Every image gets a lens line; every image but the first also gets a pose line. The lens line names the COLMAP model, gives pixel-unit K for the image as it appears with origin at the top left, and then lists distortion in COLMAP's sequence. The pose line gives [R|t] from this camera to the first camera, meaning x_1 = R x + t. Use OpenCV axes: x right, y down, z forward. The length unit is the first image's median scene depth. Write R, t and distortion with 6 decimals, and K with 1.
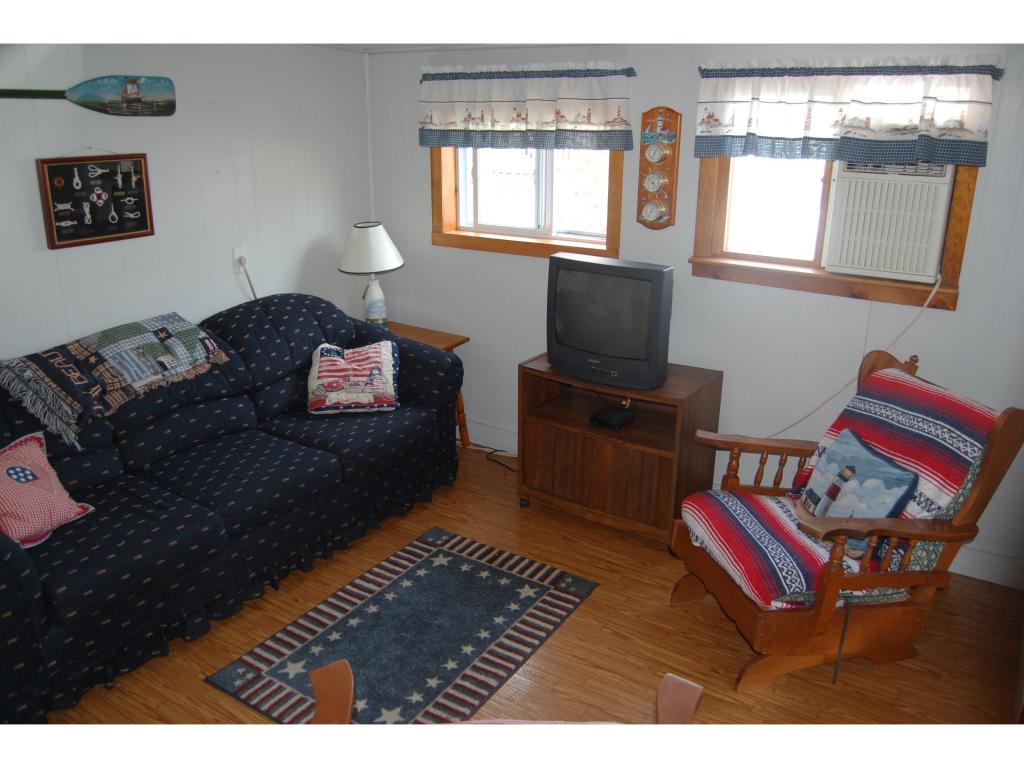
lens RADIAL K [[825.2, 0, 511.9], [0, 825.2, 390.6], [0, 0, 1]] dist [-0.084608, 0.031228]
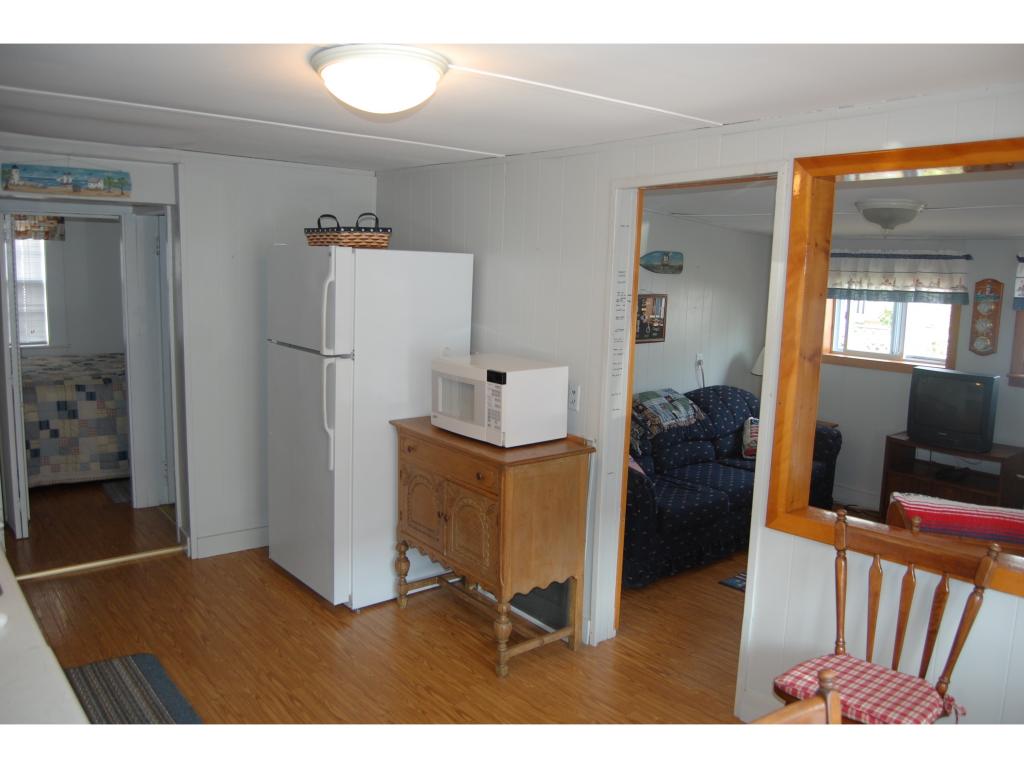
lens RADIAL K [[825.2, 0, 510.4], [0, 825.2, 378.9], [0, 0, 1]] dist [-0.084608, 0.031228]
pose [[0.957335, 0.057050, -0.283292, -0.245890], [-0.108998, 0.979198, -0.171145, 0.203218], [0.267636, 0.194721, 0.943639, -0.659865]]
